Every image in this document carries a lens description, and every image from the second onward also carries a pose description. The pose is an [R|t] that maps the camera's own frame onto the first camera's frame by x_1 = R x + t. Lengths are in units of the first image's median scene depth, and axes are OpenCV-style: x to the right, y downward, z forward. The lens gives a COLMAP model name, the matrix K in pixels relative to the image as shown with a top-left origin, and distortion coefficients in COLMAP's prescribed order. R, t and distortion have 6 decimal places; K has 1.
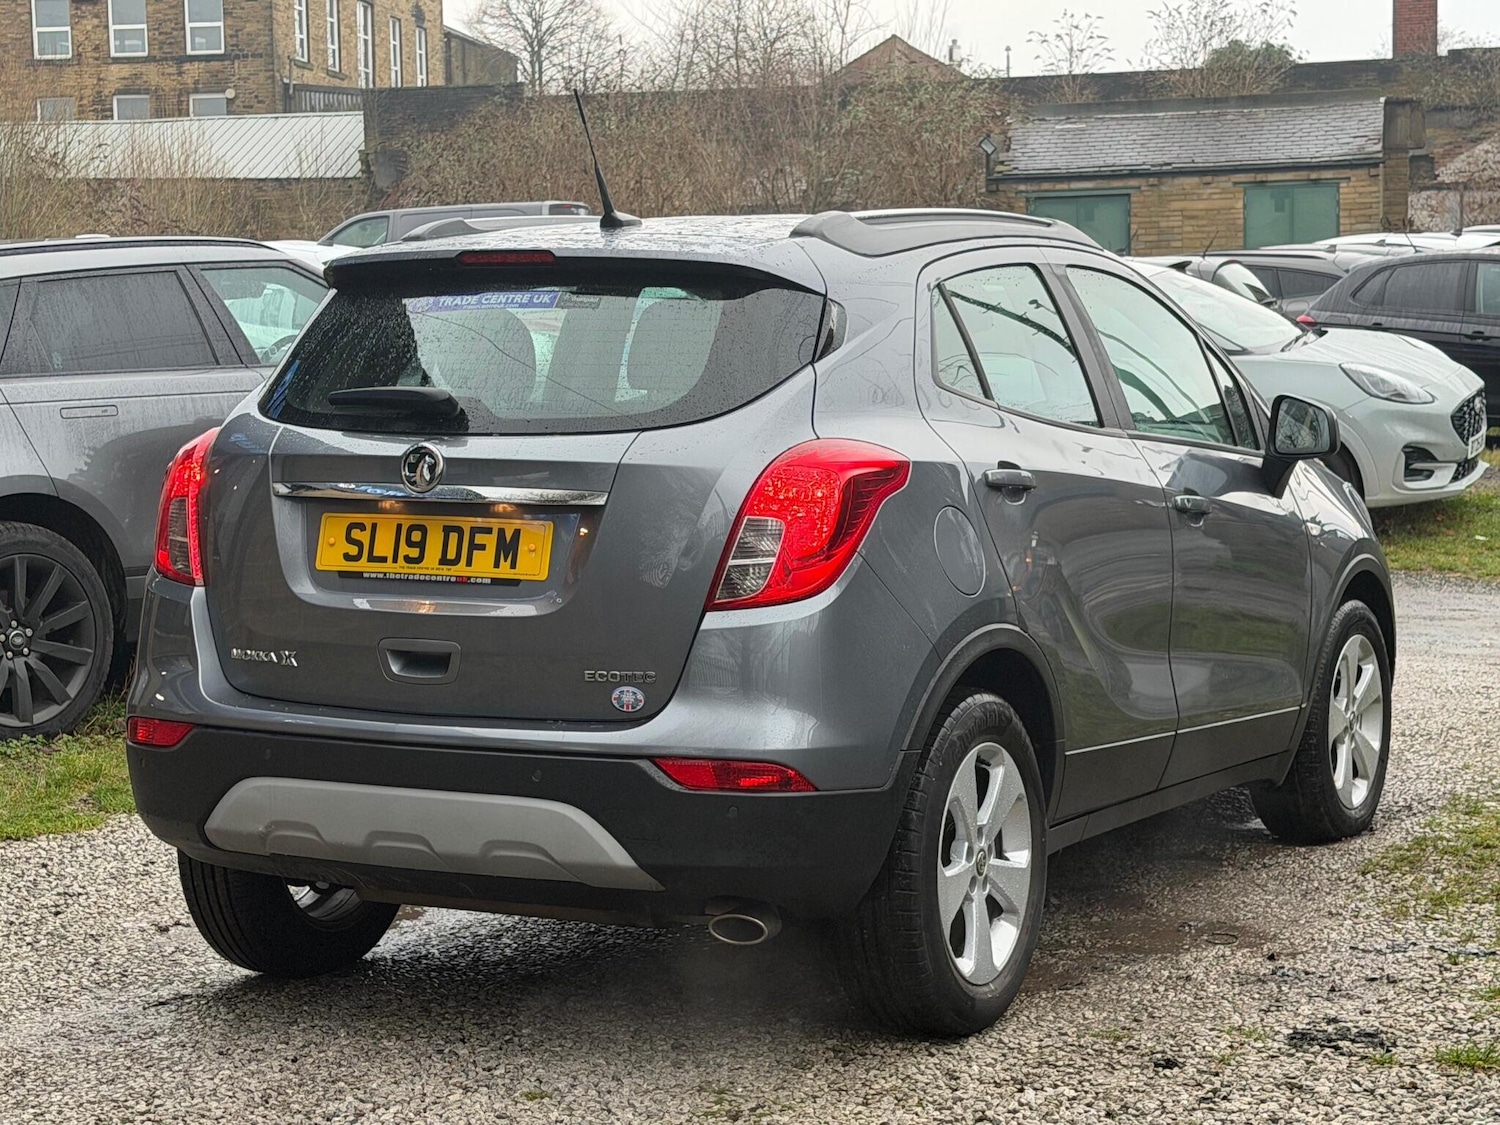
lens RADIAL K [[2826.8, 0, 775.2], [0, 2826.8, 554.7], [0, 0, 1]] dist [0.163648, -0.076822]
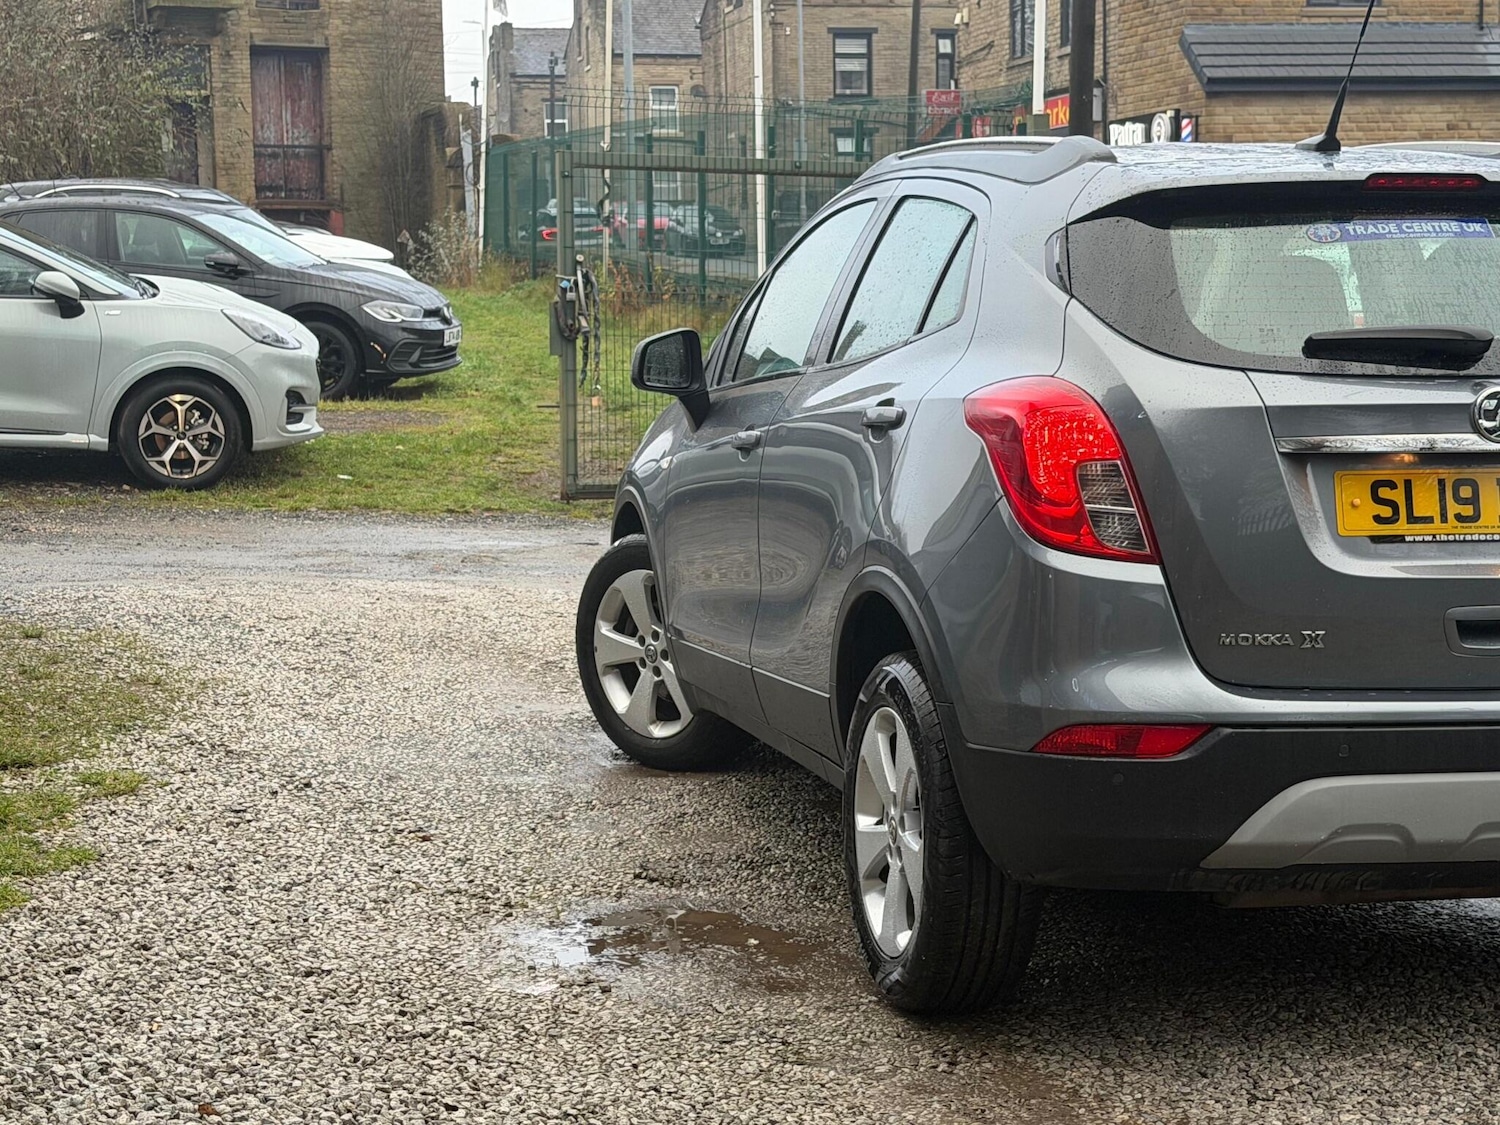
lens RADIAL K [[2624.5, 0, 760.4], [0, 2624.5, 578.3], [0, 0, 1]] dist [0.145045, -0.032913]
pose [[0.776120, -0.062991, 0.627432, -0.797744], [0.042190, 0.997956, 0.048002, -0.027846], [-0.629173, -0.010784, 0.777191, 0.471702]]
